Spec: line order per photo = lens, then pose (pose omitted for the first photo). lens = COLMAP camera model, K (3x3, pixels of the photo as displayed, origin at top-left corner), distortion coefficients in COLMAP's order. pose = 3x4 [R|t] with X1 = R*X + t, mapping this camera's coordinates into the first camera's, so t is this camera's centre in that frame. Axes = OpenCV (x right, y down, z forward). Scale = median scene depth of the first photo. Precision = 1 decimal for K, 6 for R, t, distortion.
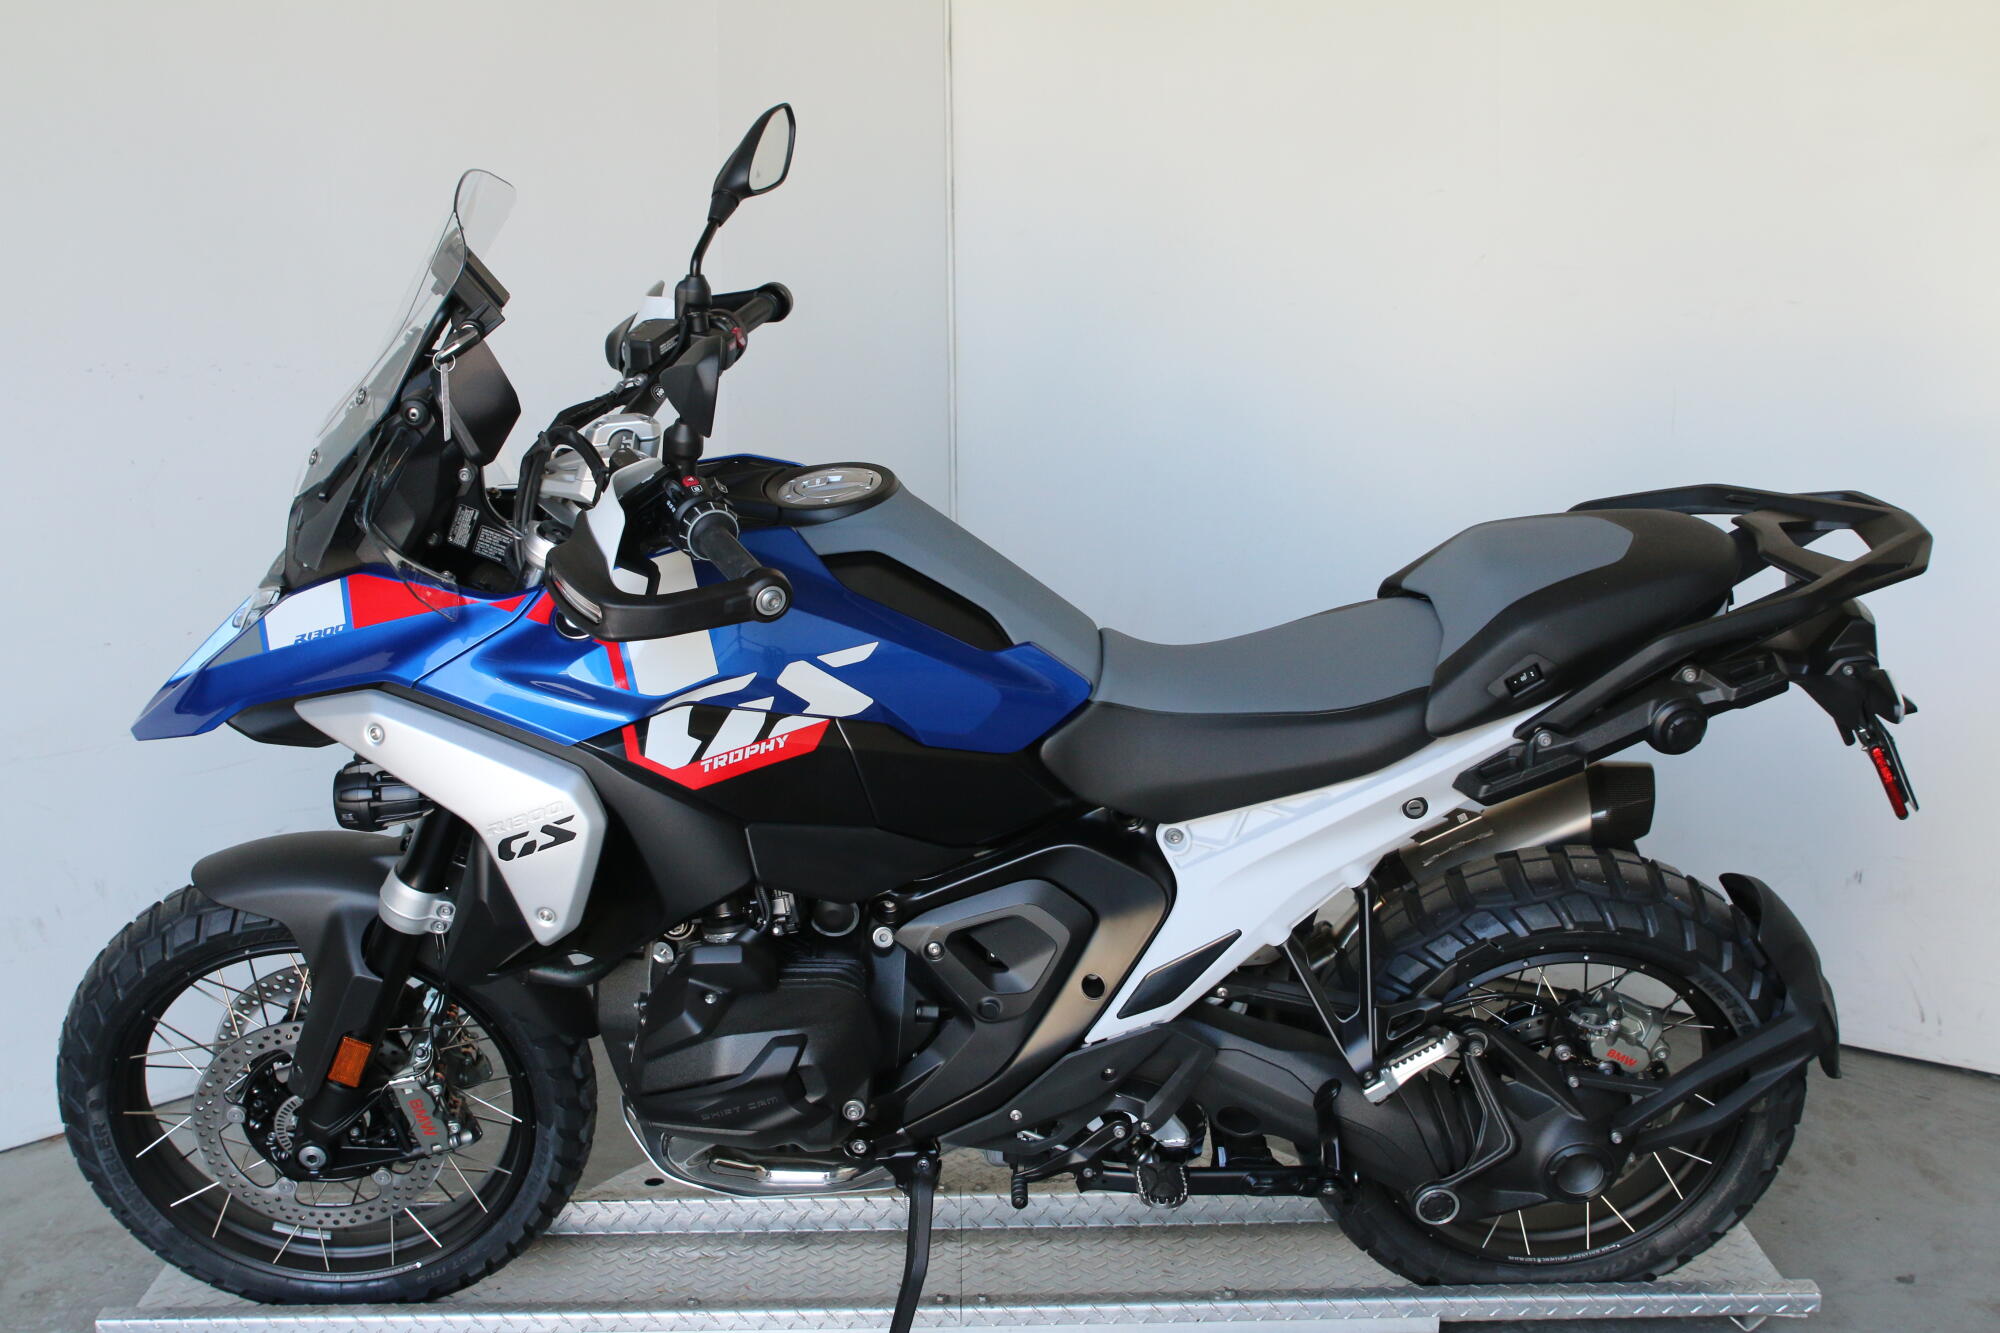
lens RADIAL K [[2365.7, 0, 1003.1], [0, 2365.7, 649.5], [0, 0, 1]] dist [-0.118238, 0.114709]
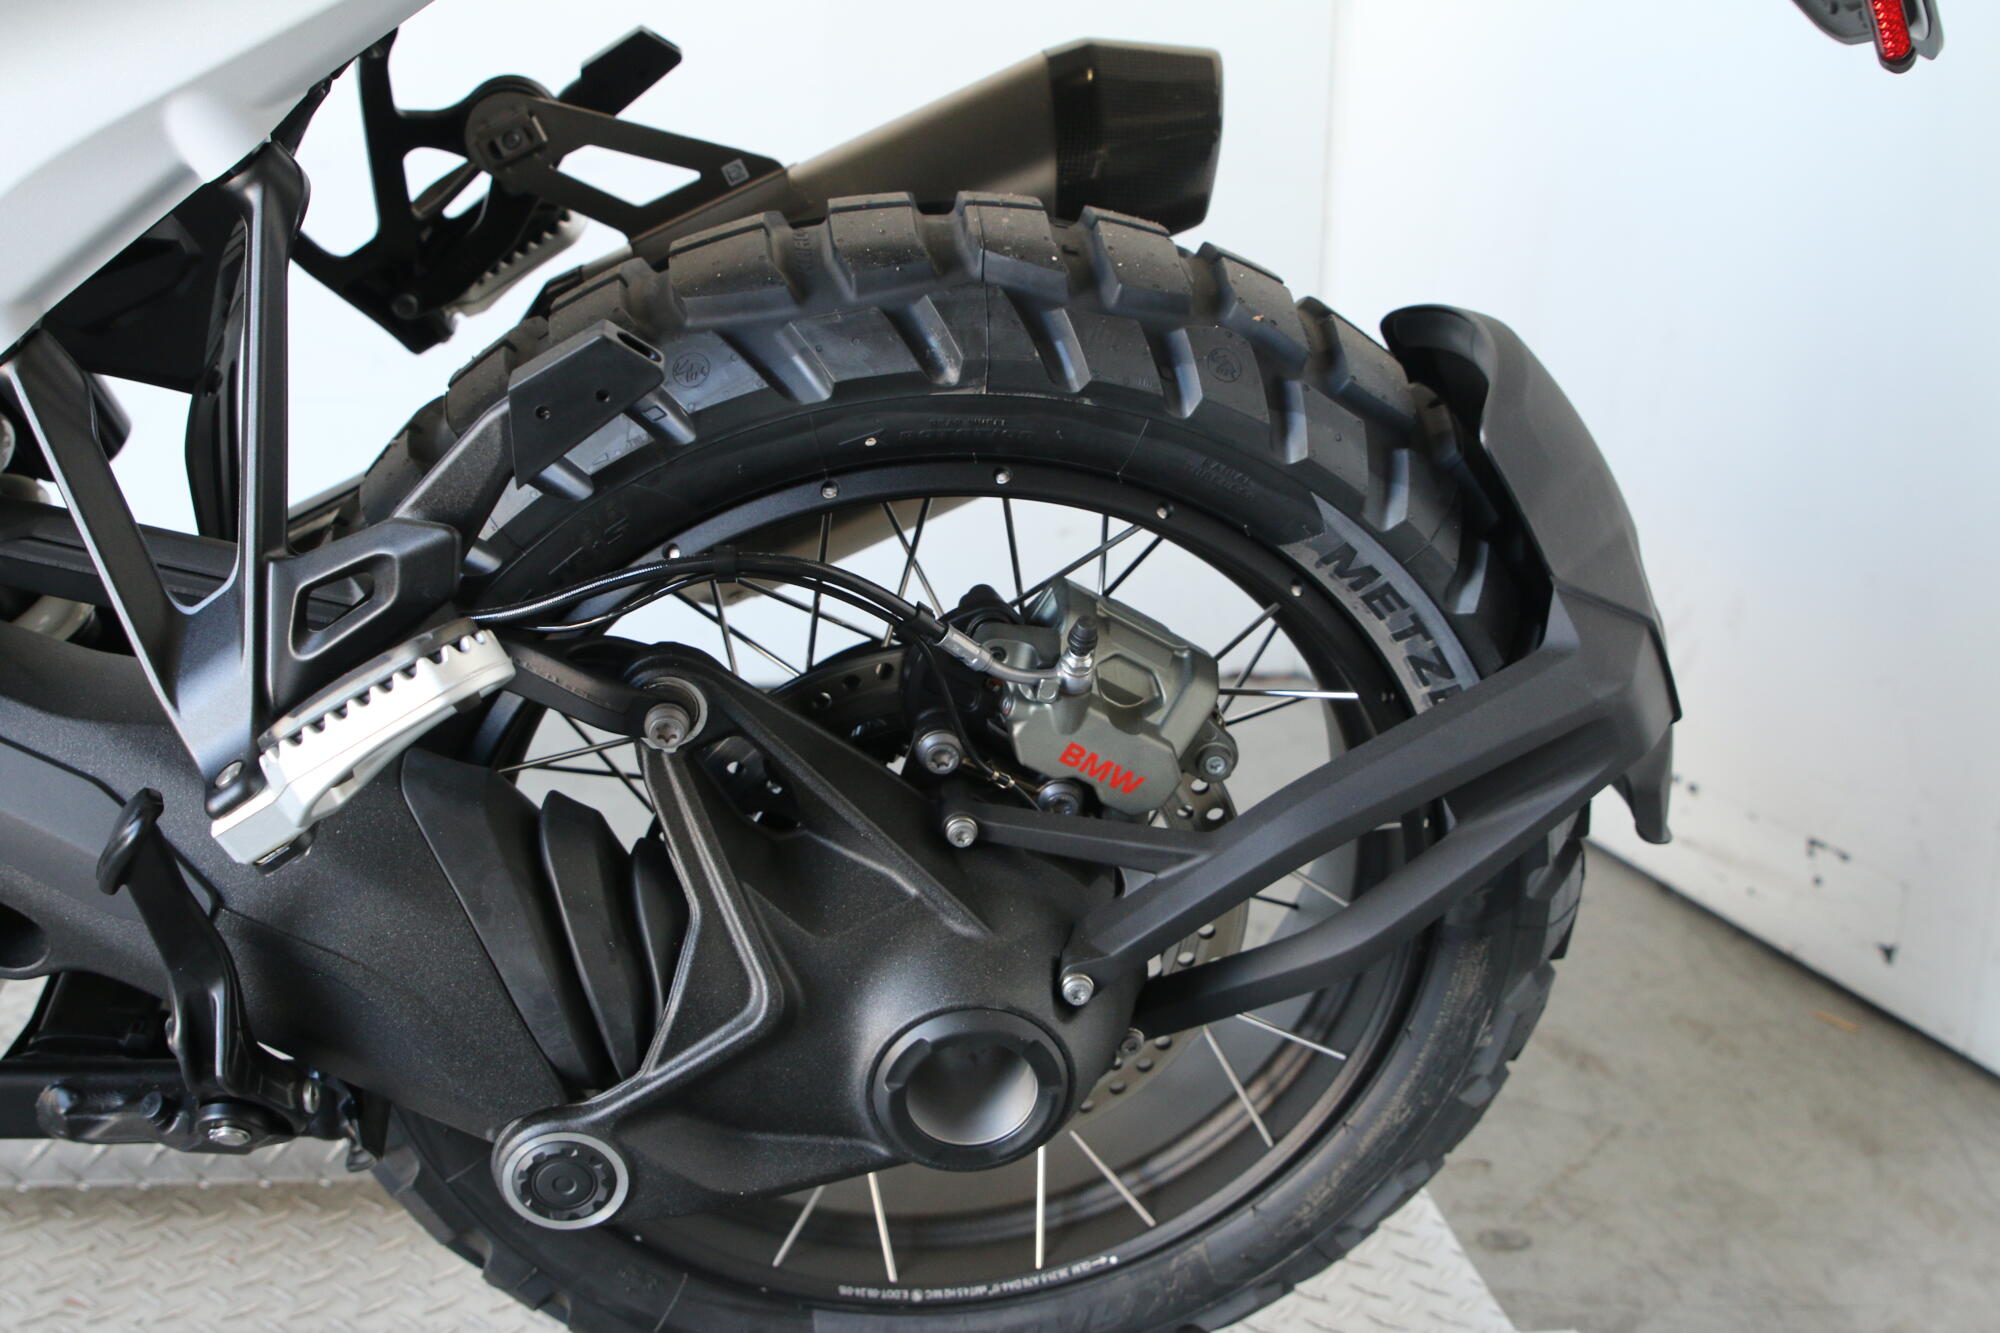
lens RADIAL K [[2365.7, 0, 1003.1], [0, 2365.7, 649.5], [0, 0, 1]] dist [-0.118238, 0.114709]
pose [[0.992326, 0.011888, 0.123078, 0.206661], [-0.018790, 0.998306, 0.055069, 0.138236], [-0.122215, -0.056959, 0.990868, 0.649916]]
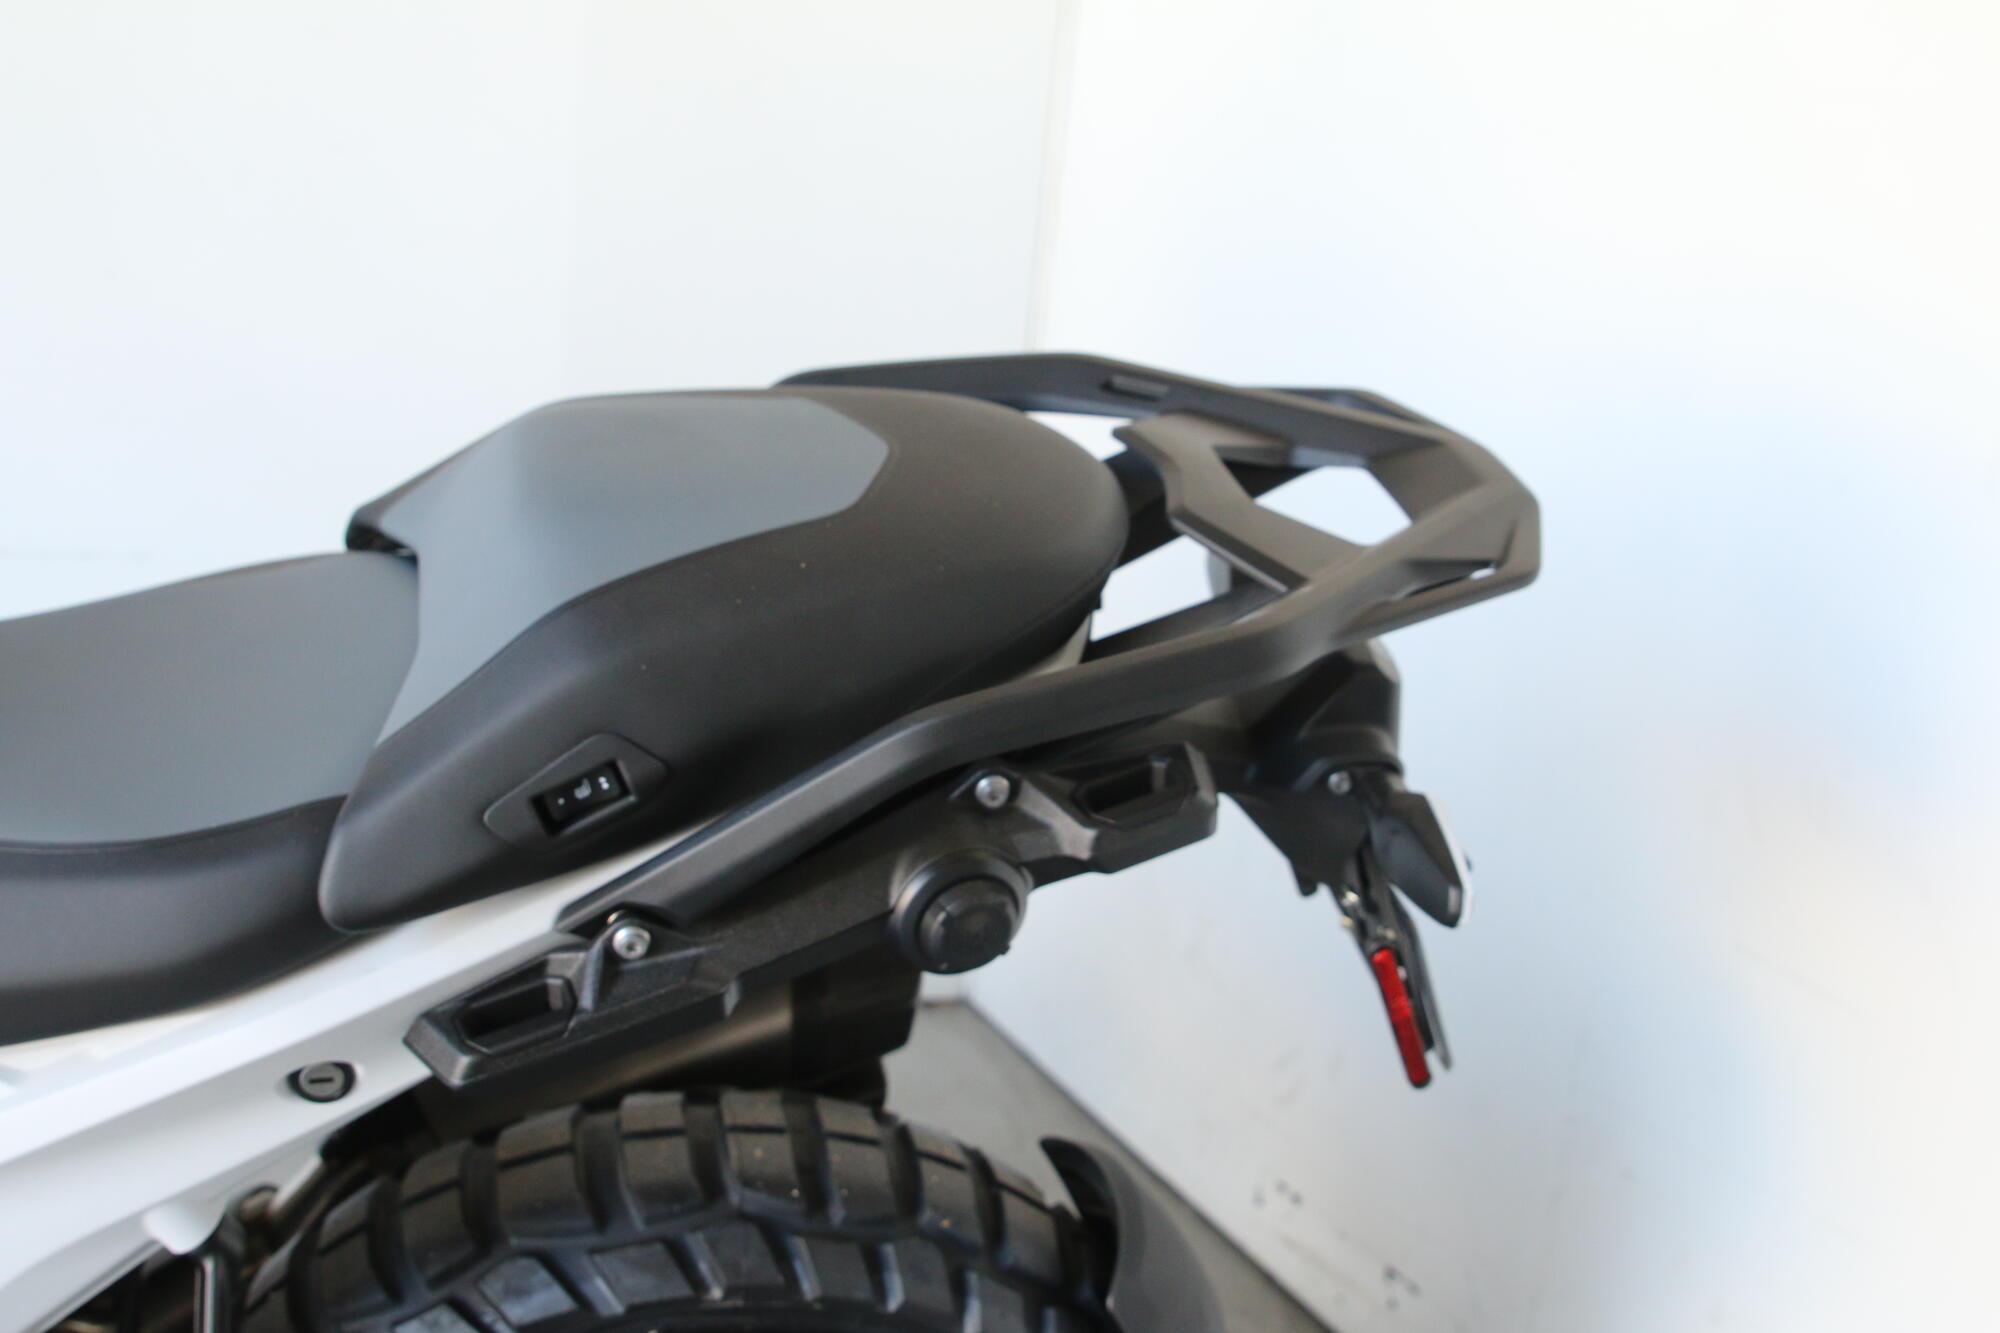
lens RADIAL K [[2365.7, 0, 1003.1], [0, 2365.7, 649.5], [0, 0, 1]] dist [-0.118238, 0.114709]
pose [[0.963535, 0.048669, 0.263119, 0.168989], [-0.062573, 0.997038, 0.044719, -0.031645], [-0.260164, -0.059552, 0.963726, 0.549308]]
